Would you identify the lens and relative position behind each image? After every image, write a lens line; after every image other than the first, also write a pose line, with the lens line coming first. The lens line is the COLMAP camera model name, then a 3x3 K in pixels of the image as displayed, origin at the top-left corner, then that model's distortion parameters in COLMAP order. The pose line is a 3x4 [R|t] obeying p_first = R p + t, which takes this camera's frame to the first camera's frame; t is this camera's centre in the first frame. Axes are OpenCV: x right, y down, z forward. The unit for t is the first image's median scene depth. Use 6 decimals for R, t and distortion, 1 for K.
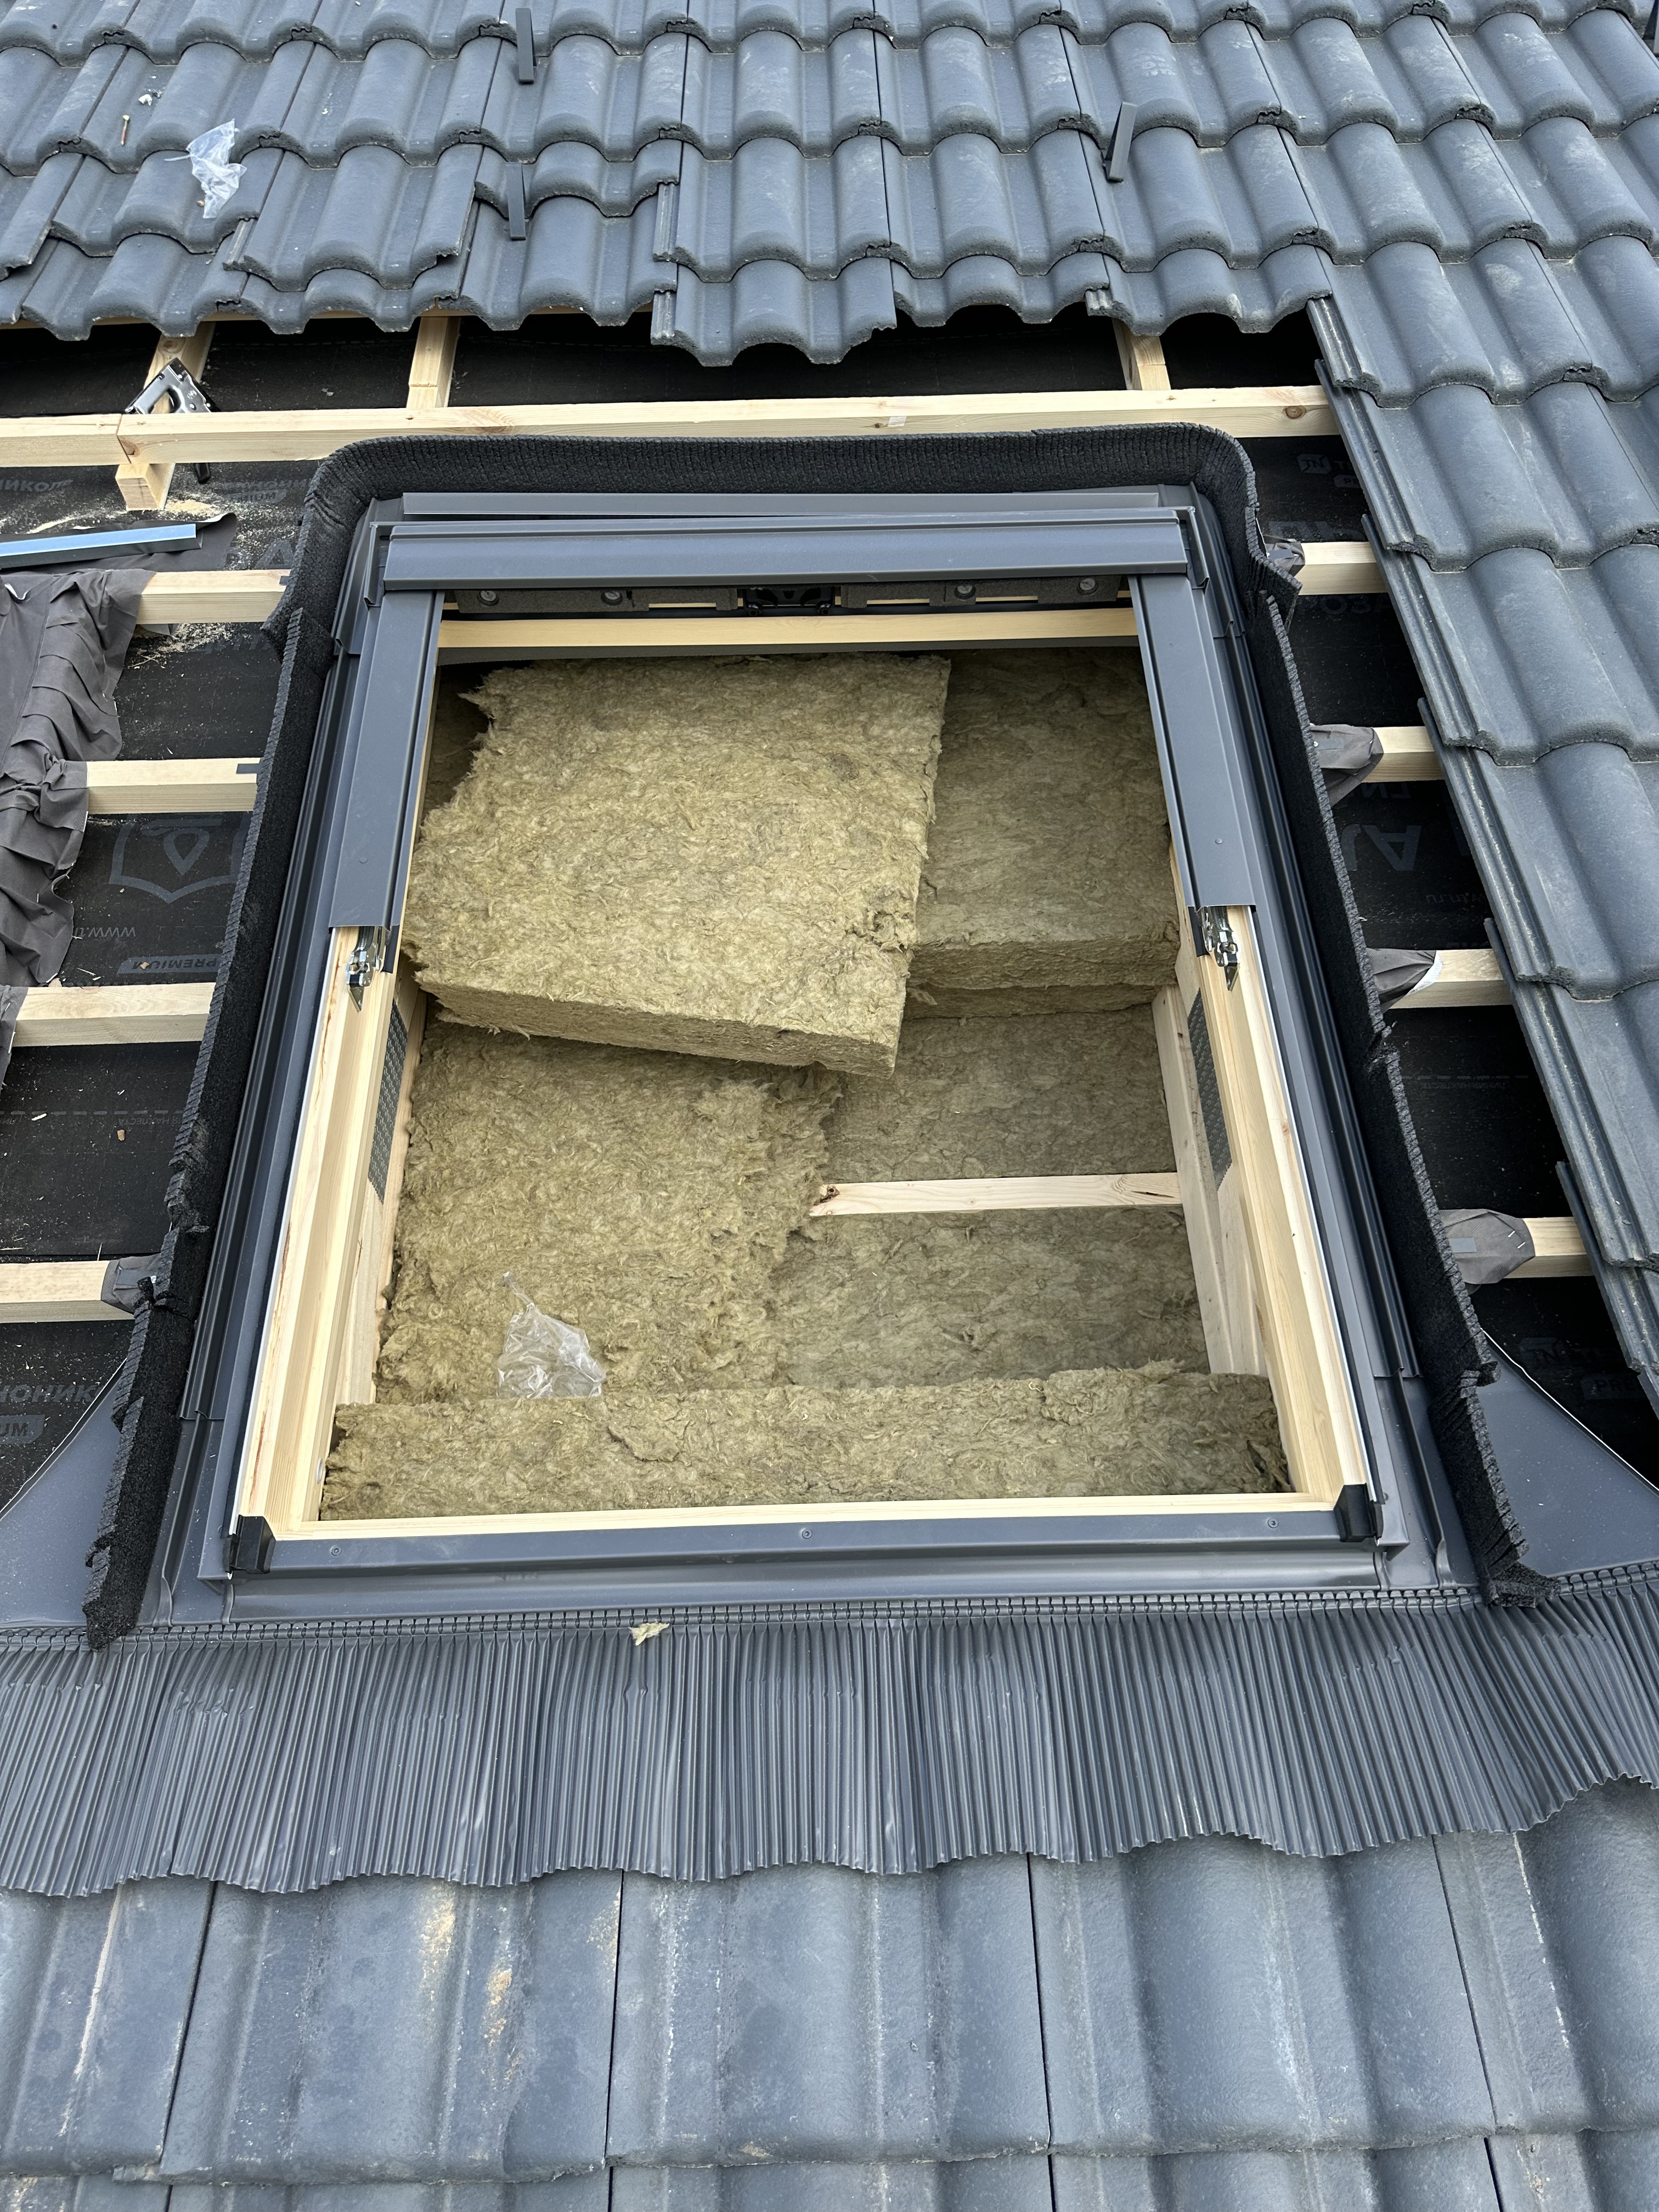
lens RADIAL K [[1593.4, 0, 834.0], [0, 1593.4, 1105.3], [0, 0, 1]] dist [0.026517, -0.036475]
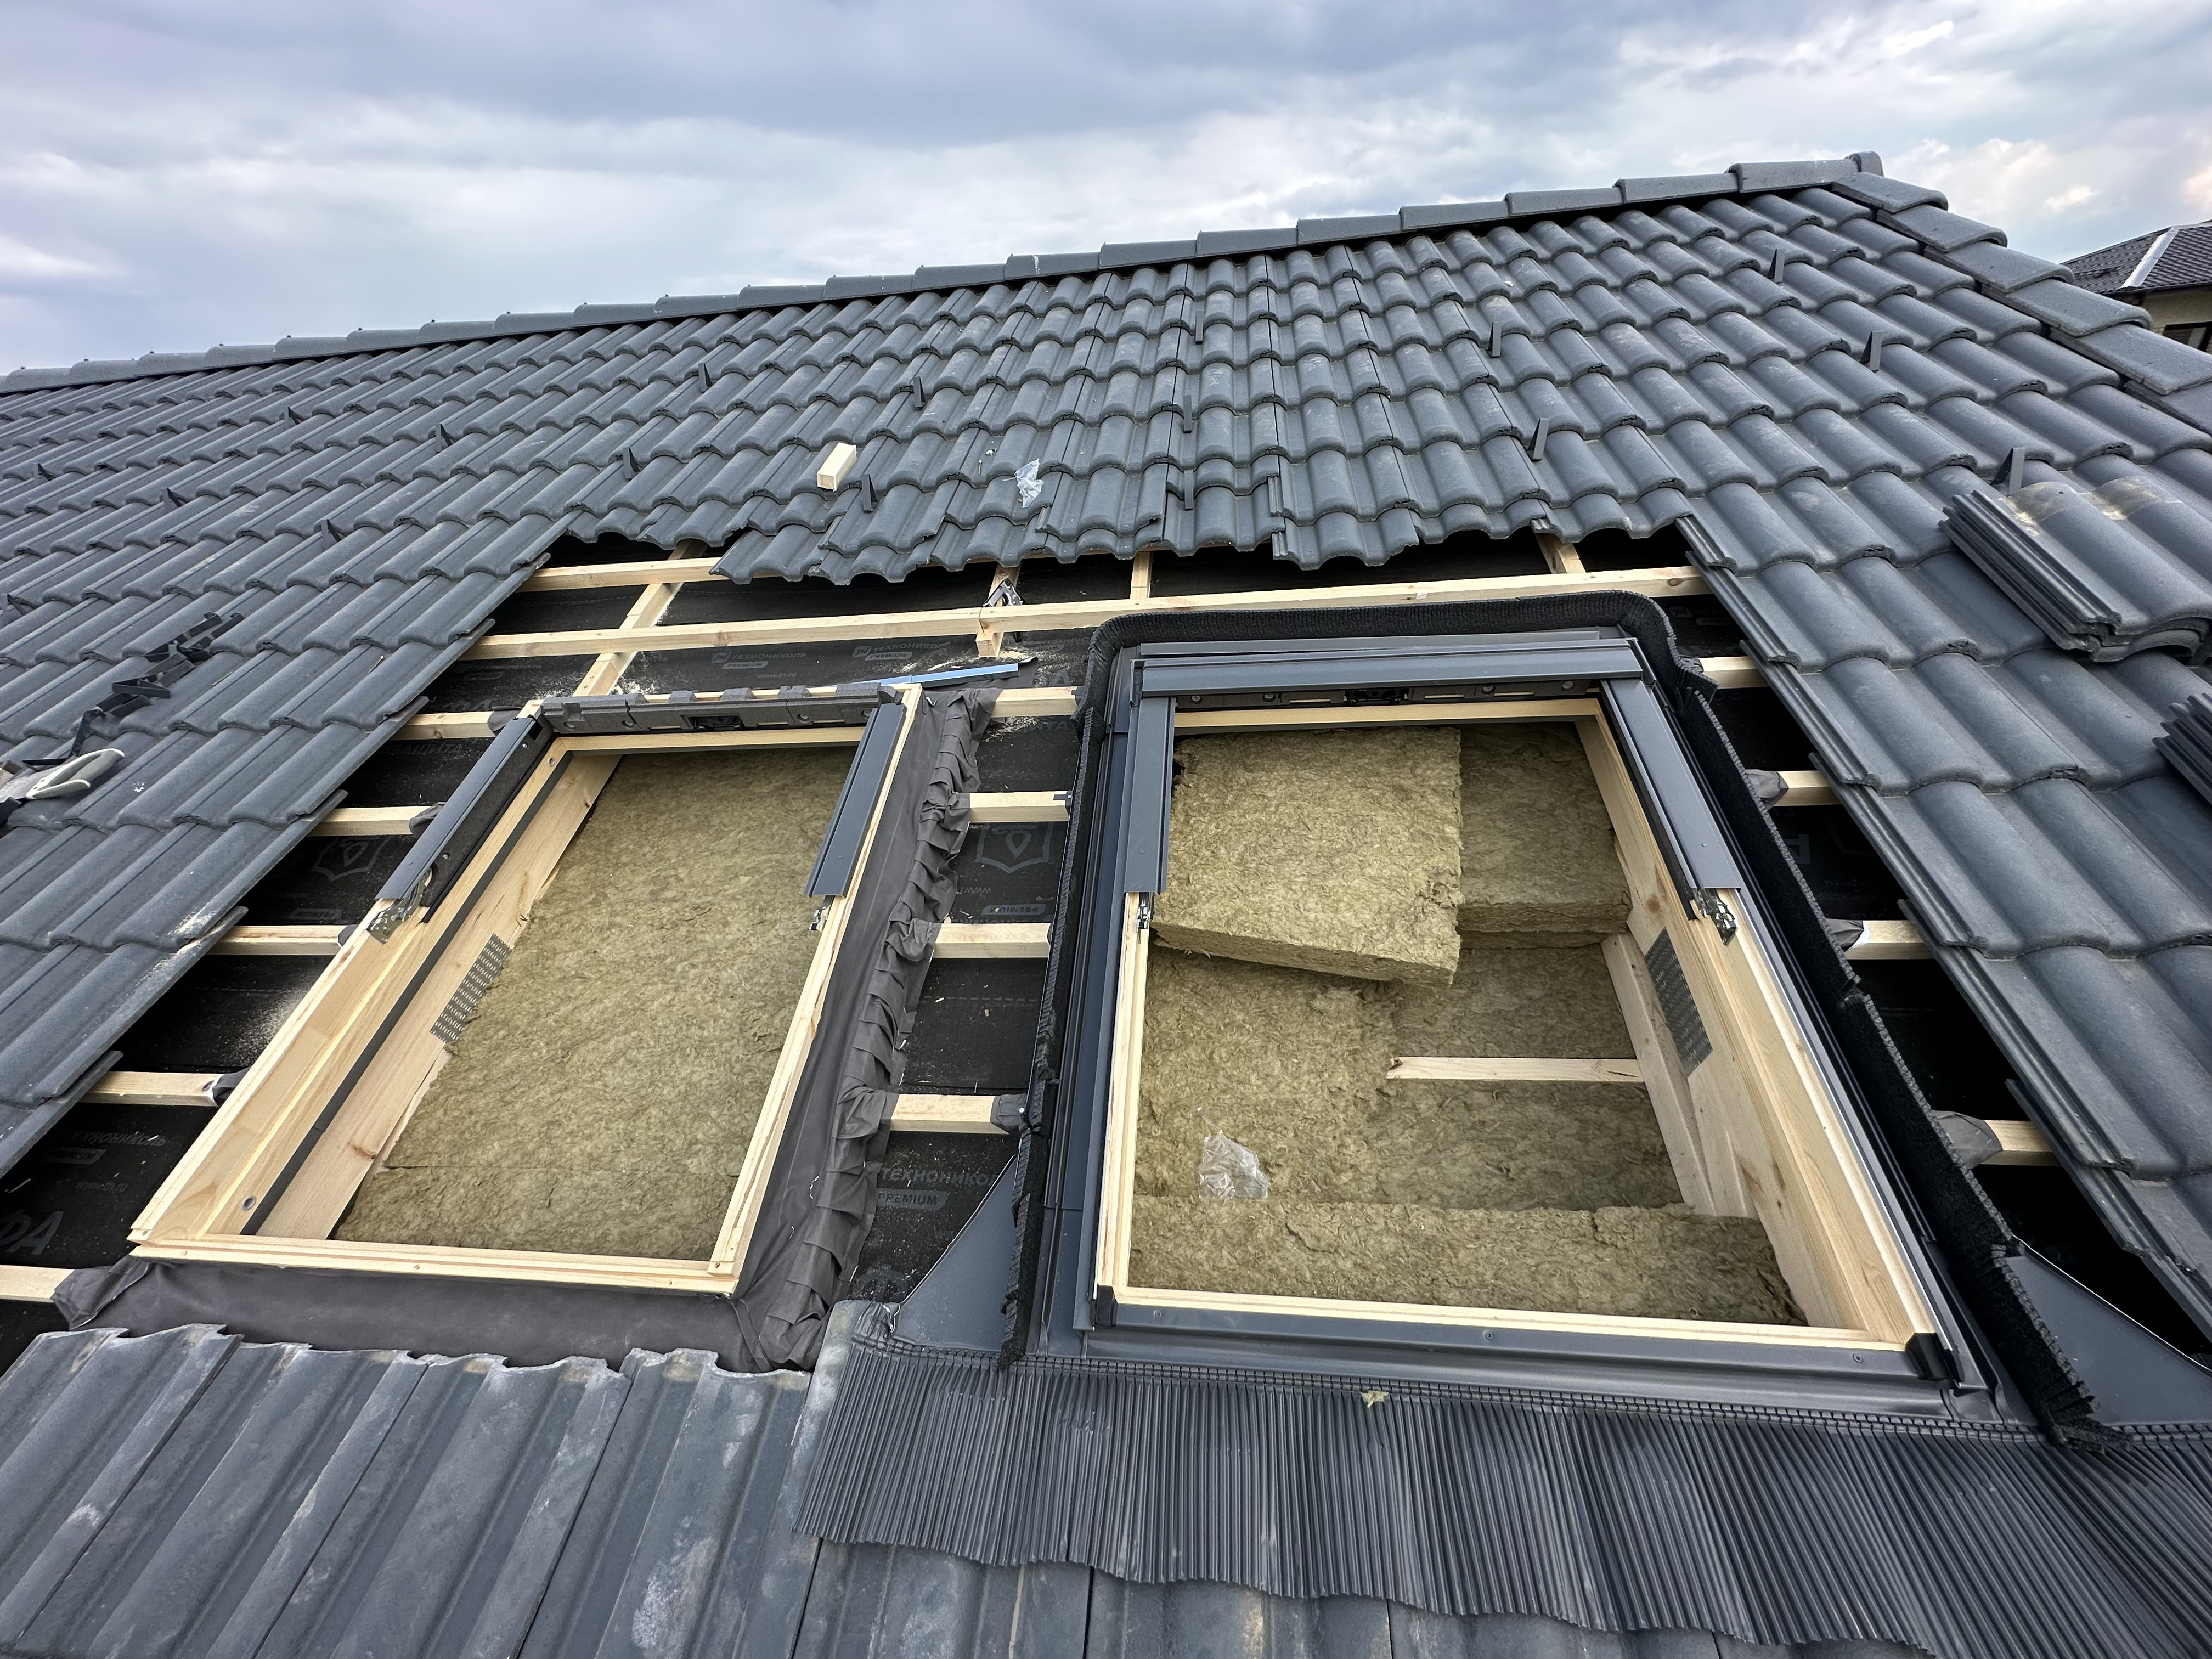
lens RADIAL K [[910.5, 0, 1099.1], [0, 910.5, 798.7], [0, 0, 1]] dist [-0.002828, 0.000400]
pose [[0.986342, 0.000449, -0.164711, -0.160224], [-0.031628, 0.981904, -0.186720, -0.025728], [0.161647, 0.189379, 0.968507, 0.051751]]
